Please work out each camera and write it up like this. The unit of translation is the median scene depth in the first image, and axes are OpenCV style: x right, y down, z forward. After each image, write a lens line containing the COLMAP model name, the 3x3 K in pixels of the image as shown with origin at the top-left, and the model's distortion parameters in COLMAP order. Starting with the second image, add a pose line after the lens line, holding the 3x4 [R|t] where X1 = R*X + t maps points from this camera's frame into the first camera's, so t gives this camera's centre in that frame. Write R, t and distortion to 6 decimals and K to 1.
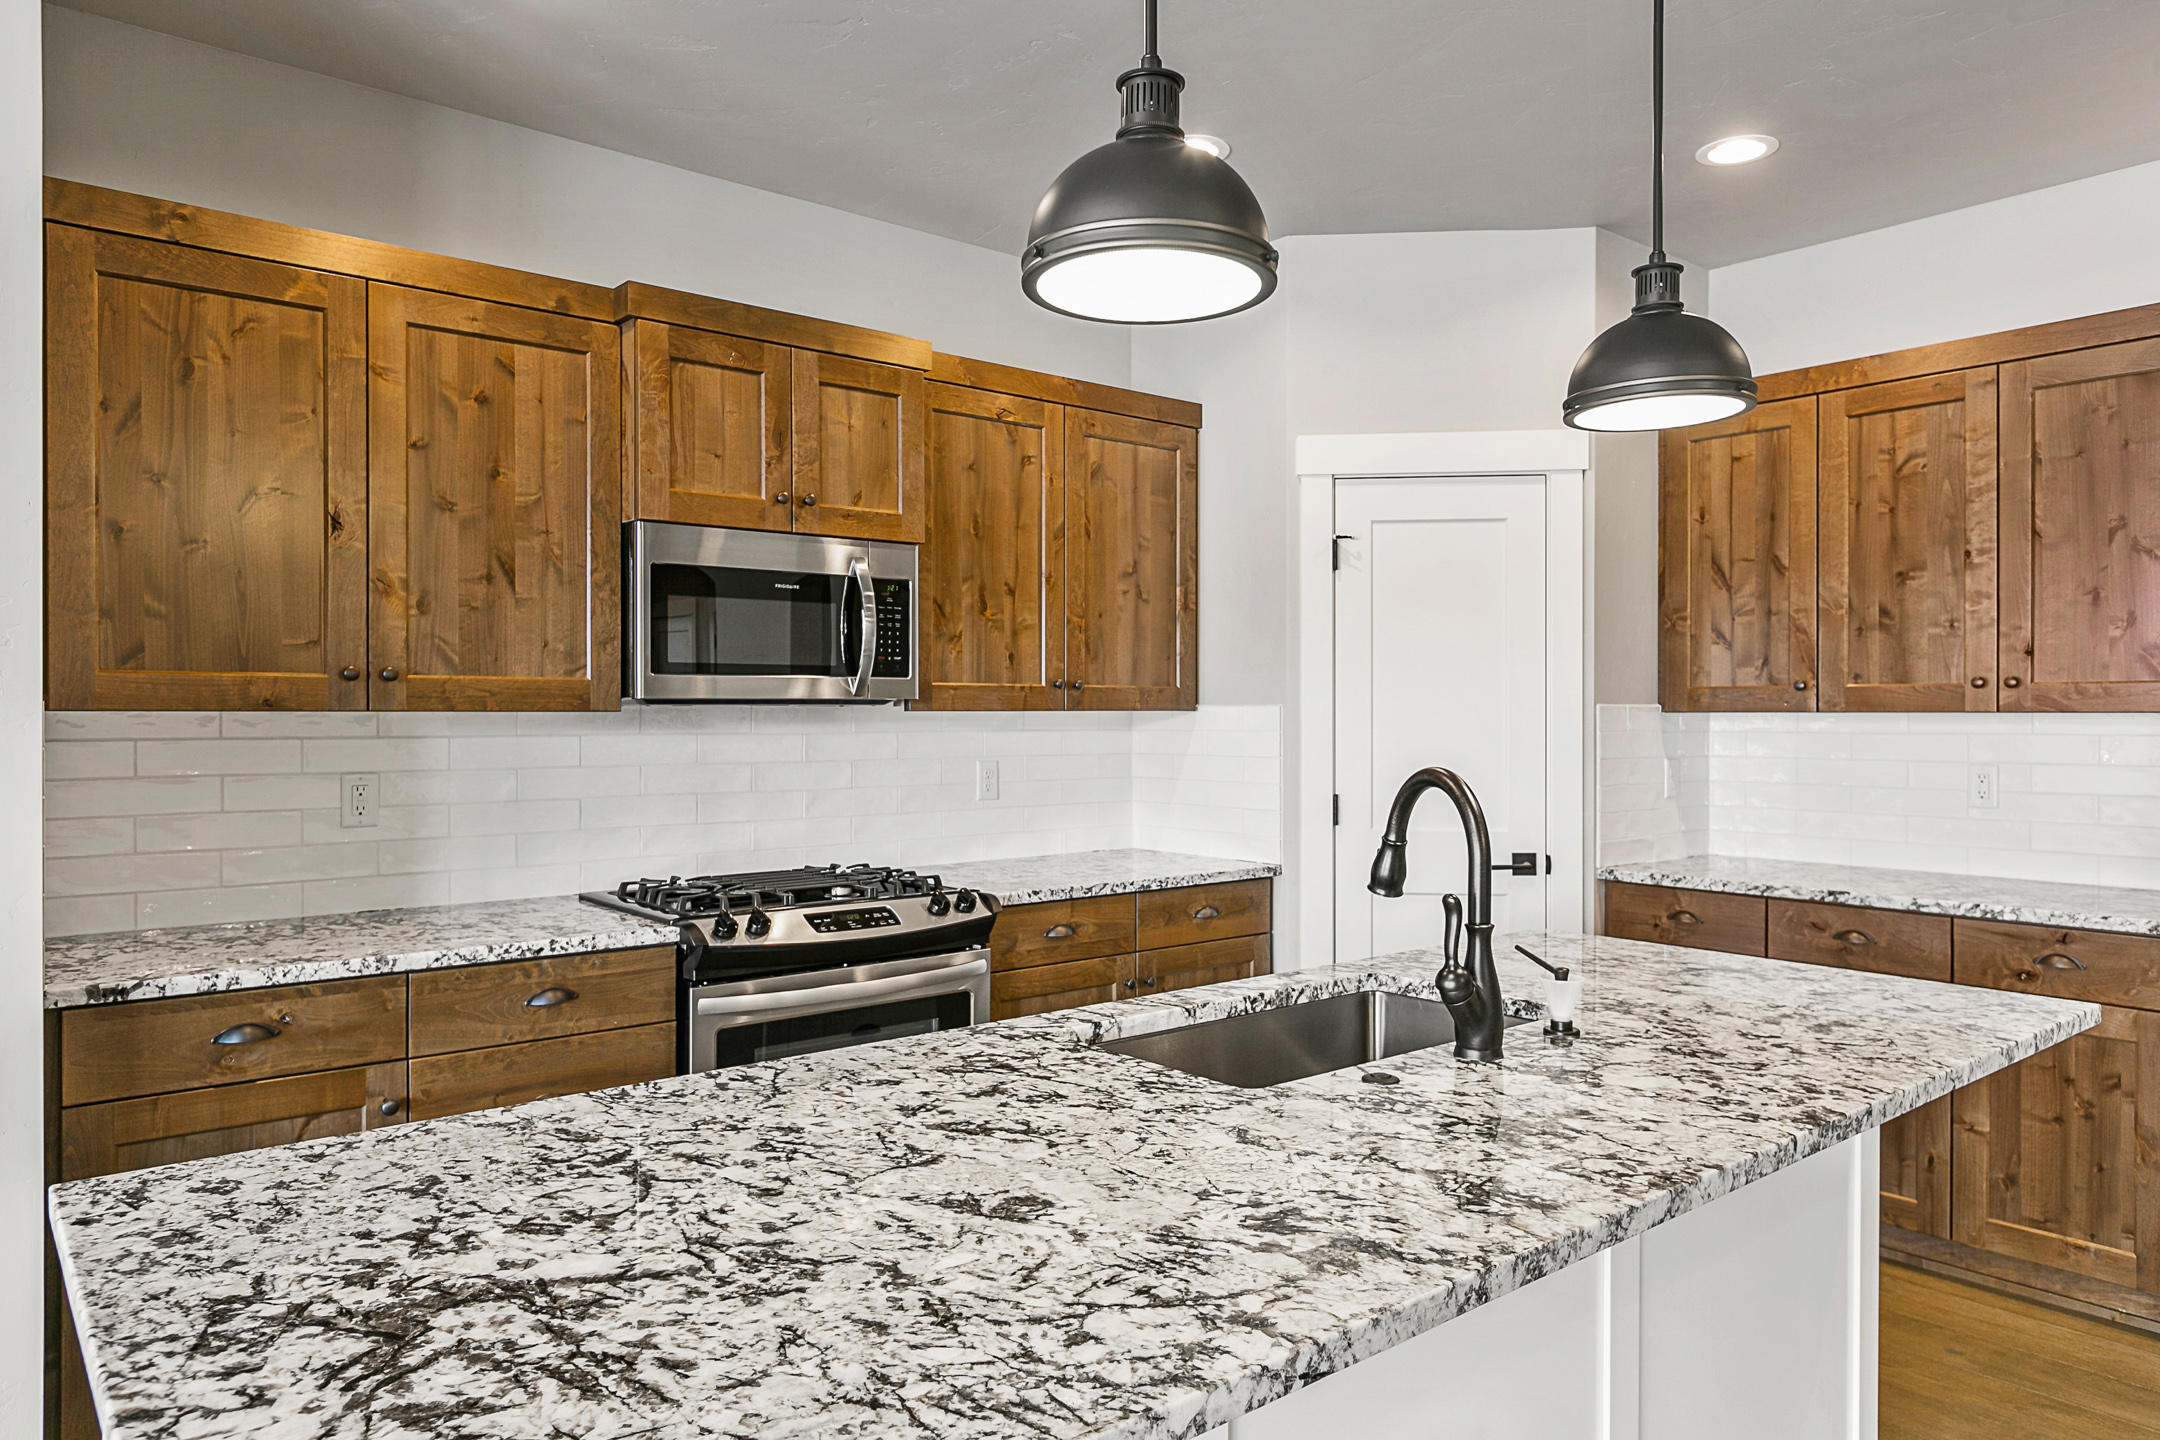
lens RADIAL K [[1386.6, 0, 1077.2], [0, 1386.6, 711.3], [0, 0, 1]] dist [-0.003807, -0.000323]
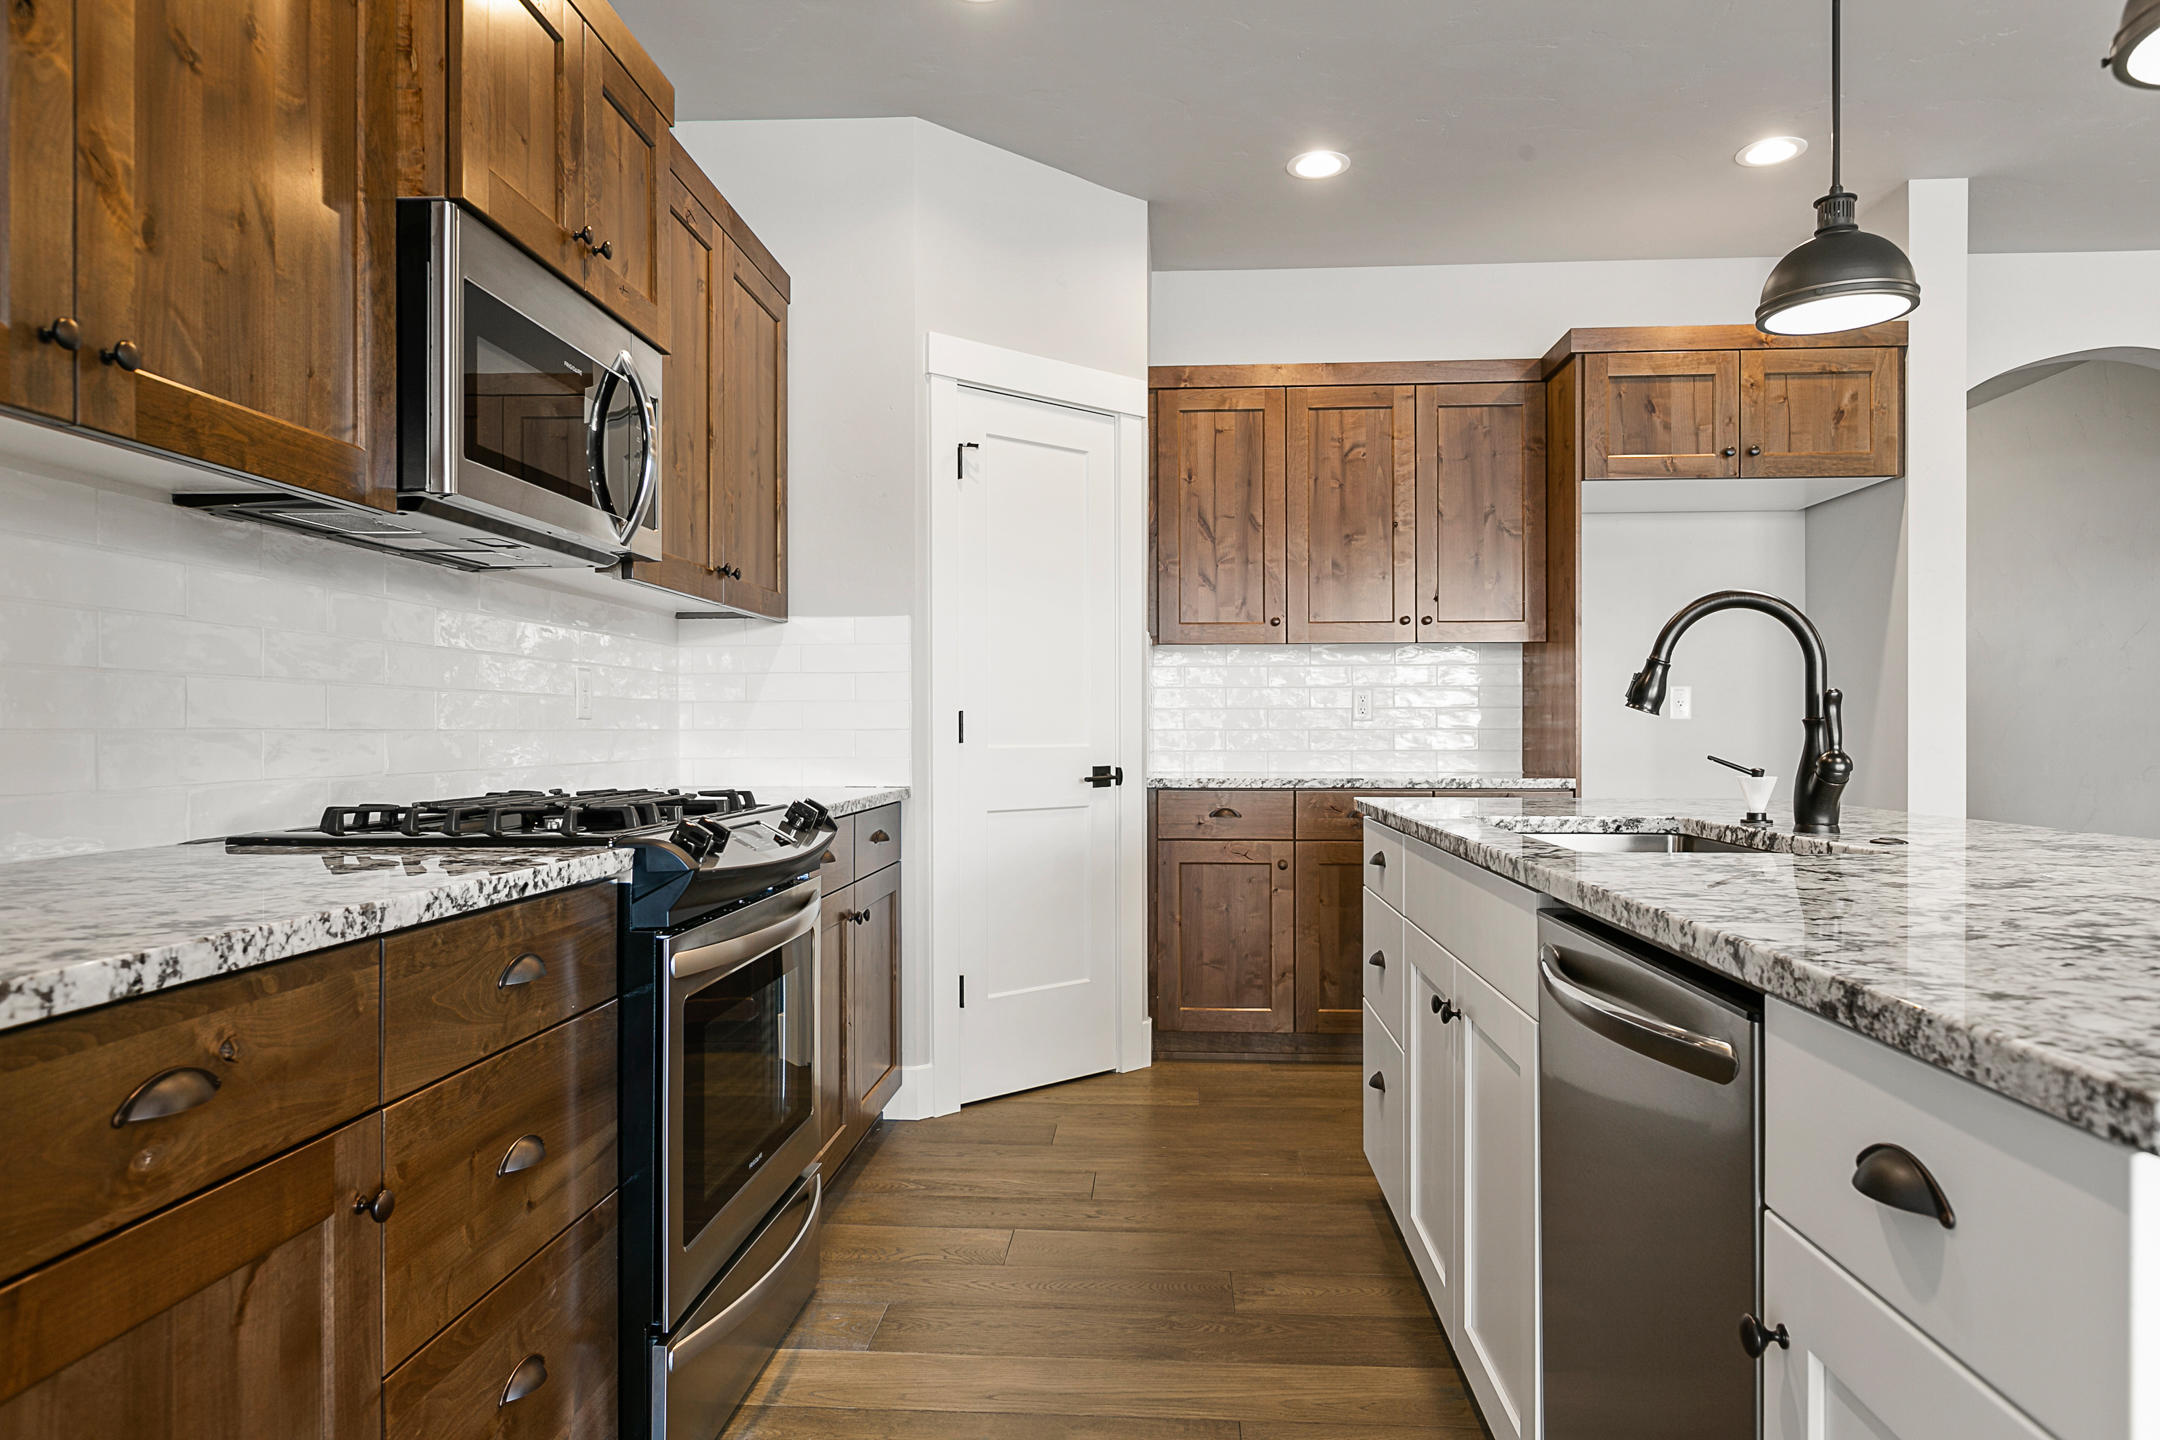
lens RADIAL K [[1324.6, 0, 1081.6], [0, 1324.6, 721.0], [0, 0, 1]] dist [0.006073, -0.000723]
pose [[0.676897, 0.004218, 0.736065, -0.502182], [0.003391, 0.999955, -0.008848, 0.086890], [-0.736070, 0.008485, 0.676853, 0.364483]]
